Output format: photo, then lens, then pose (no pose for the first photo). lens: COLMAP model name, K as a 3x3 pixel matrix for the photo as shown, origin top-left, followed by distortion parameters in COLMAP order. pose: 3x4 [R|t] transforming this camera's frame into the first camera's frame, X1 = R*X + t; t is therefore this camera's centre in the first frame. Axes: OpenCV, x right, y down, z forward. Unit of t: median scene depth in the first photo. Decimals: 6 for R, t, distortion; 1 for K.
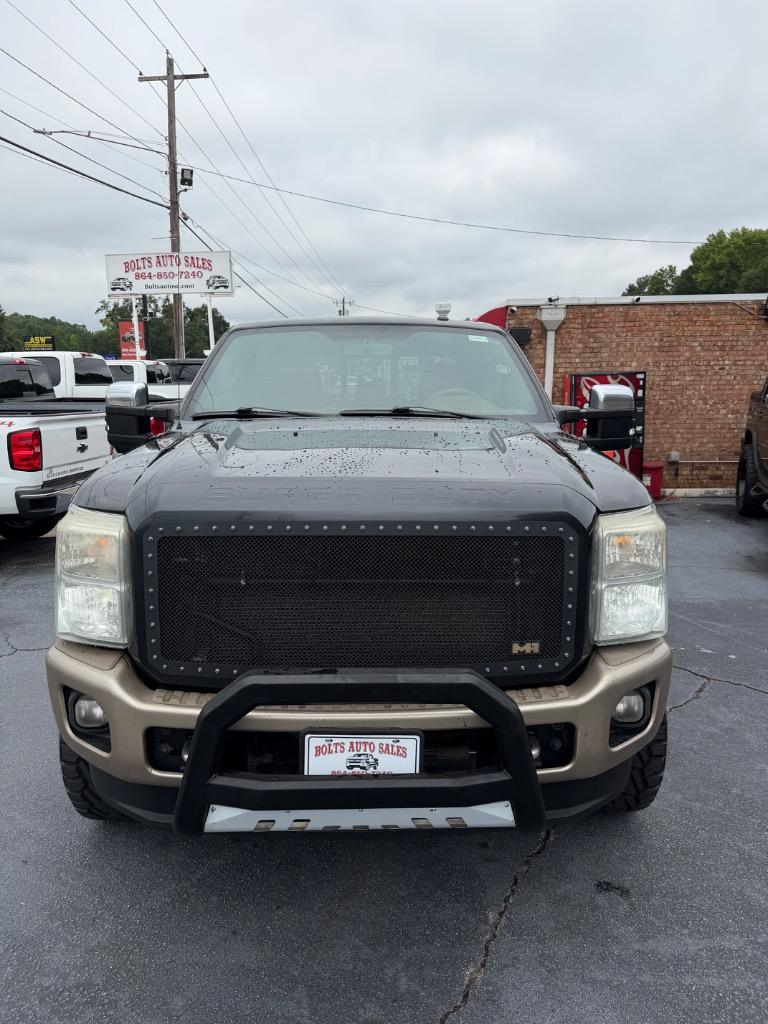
lens RADIAL K [[715.9, 0, 390.2], [0, 715.9, 516.6], [0, 0, 1]] dist [0.024300, -0.036762]
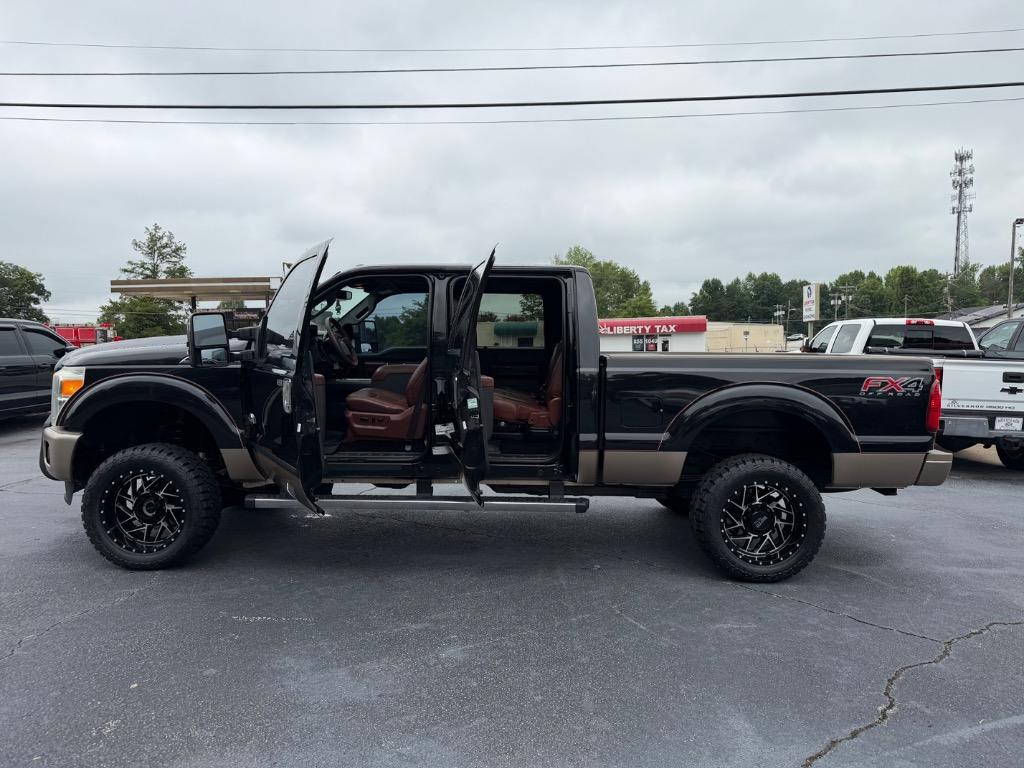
lens RADIAL K [[715.9, 0, 516.9], [0, 715.9, 391.2], [0, 0, 1]] dist [0.024300, -0.036762]
pose [[-0.029398, 0.073762, -0.996842, 0.547711], [-0.201434, 0.976376, 0.078188, -0.017951], [0.979061, 0.203096, -0.013845, 0.171839]]
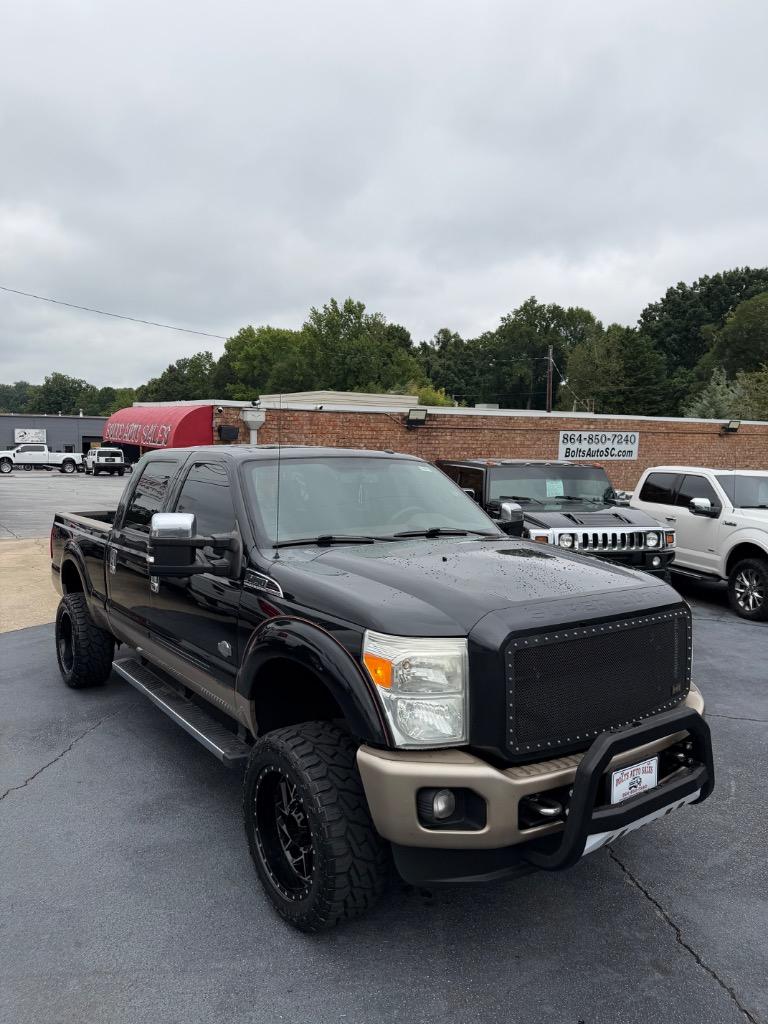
lens RADIAL K [[715.9, 0, 380.4], [0, 715.9, 512.8], [0, 0, 1]] dist [0.024300, -0.036762]
pose [[0.820254, -0.032026, 0.571102, -0.250615], [0.092200, 0.992778, -0.076752, -0.029300], [-0.564519, 0.115612, 0.817283, -0.000181]]
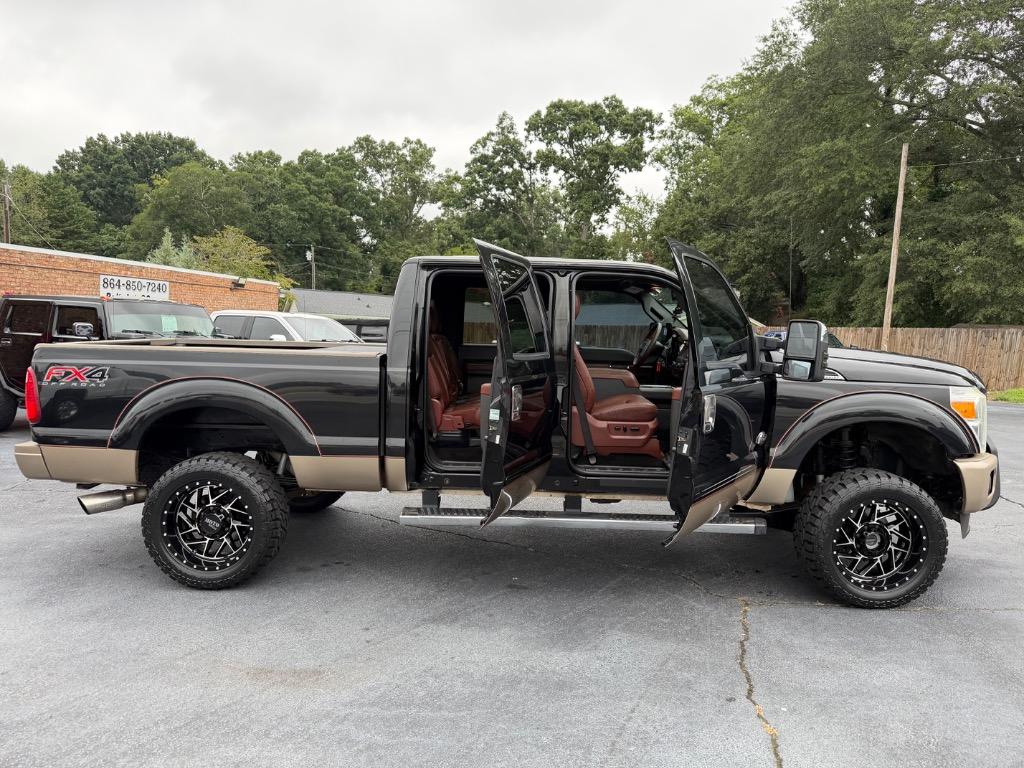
lens RADIAL K [[715.9, 0, 516.5], [0, 715.9, 385.0], [0, 0, 1]] dist [0.024300, -0.036762]
pose [[0.038239, -0.067140, 0.997011, -0.520452], [0.162127, 0.984937, 0.060109, -0.007879], [-0.986029, 0.159344, 0.048548, 0.114303]]
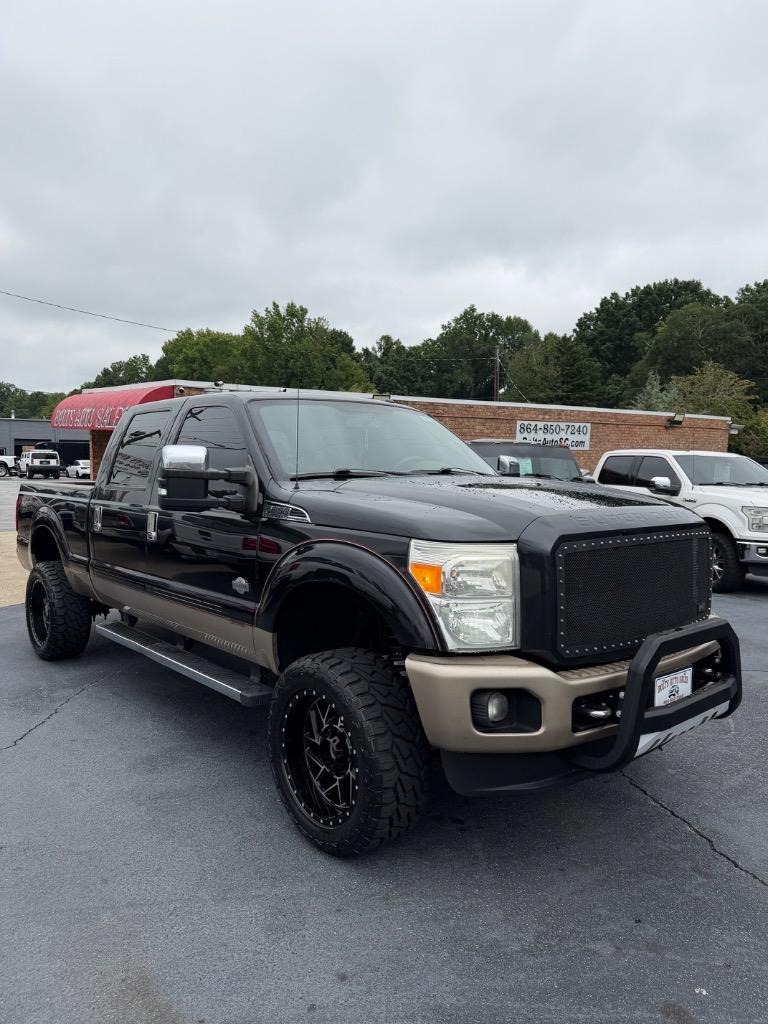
lens RADIAL K [[715.9, 0, 379.4], [0, 715.9, 515.9], [0, 0, 1]] dist [0.024300, -0.036762]
pose [[0.771003, -0.033878, 0.635929, -0.280078], [0.105061, 0.991668, -0.074546, 0.003864], [-0.628105, 0.124287, 0.768138, 0.032267]]
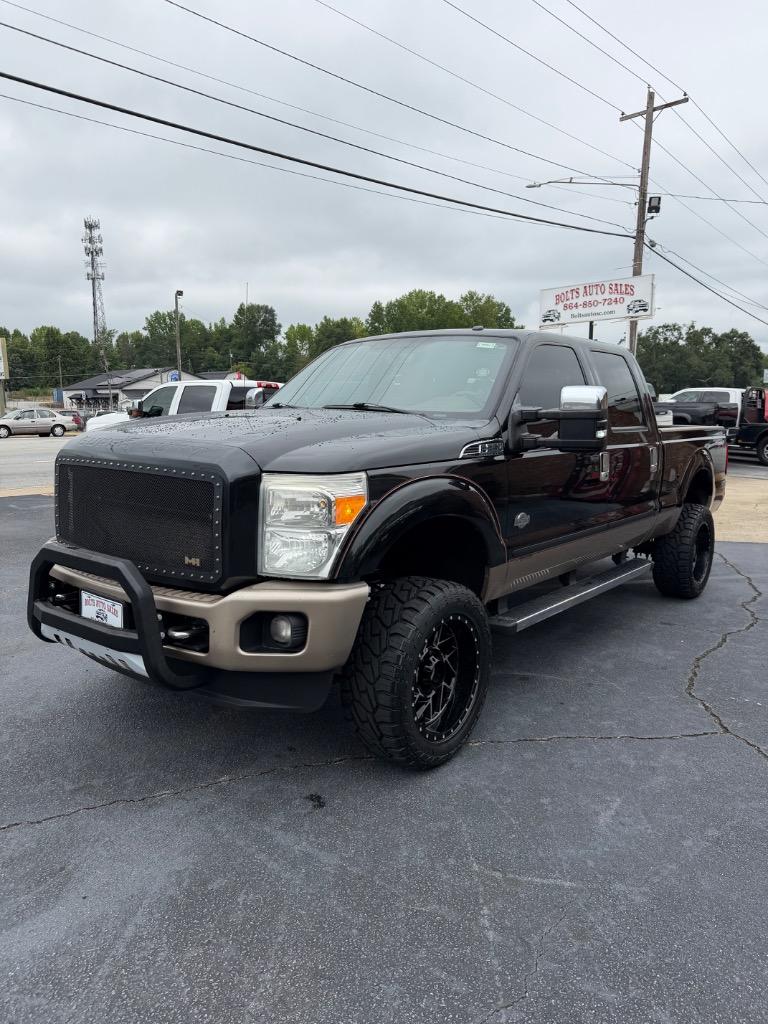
lens RADIAL K [[715.9, 0, 383.2], [0, 715.9, 515.5], [0, 0, 1]] dist [0.024300, -0.036762]
pose [[0.774200, 0.100930, -0.624841, 0.261026], [-0.125638, 0.992066, 0.004579, 0.008360], [0.620346, 0.074959, 0.780738, 0.027380]]
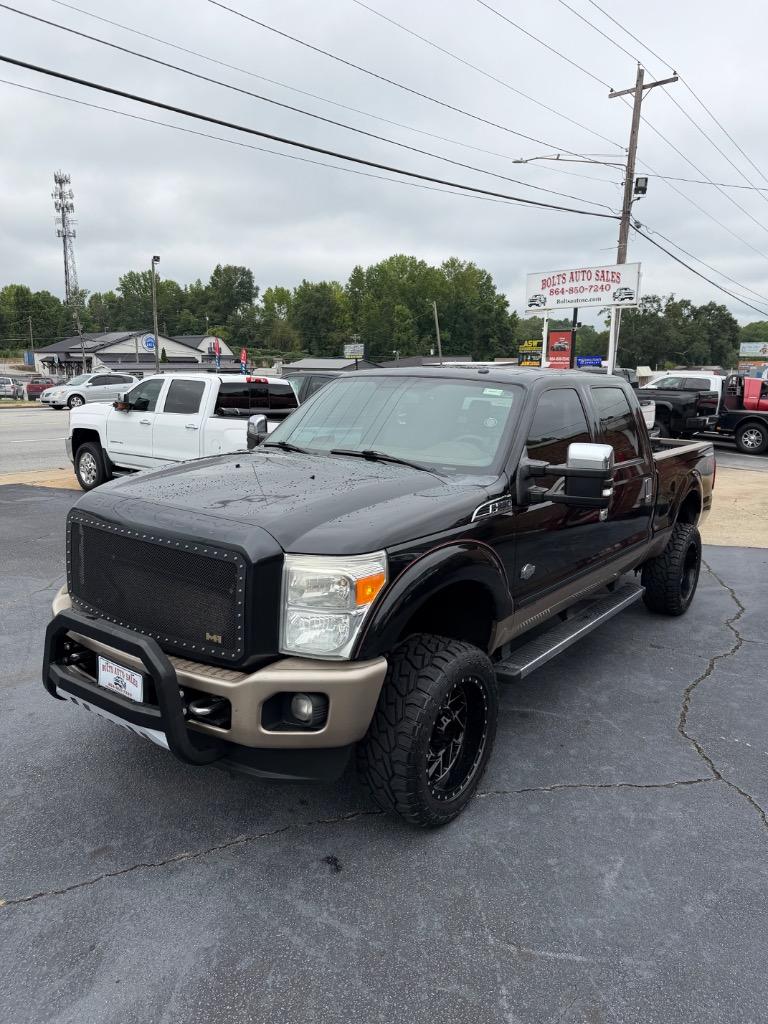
lens RADIAL K [[715.9, 0, 387.6], [0, 715.9, 516.0], [0, 0, 1]] dist [0.024300, -0.036762]
pose [[0.795283, 0.135810, -0.590831, 0.246315], [-0.136502, 0.989673, 0.043752, -0.031545], [0.590672, 0.045854, 0.805608, 0.011440]]
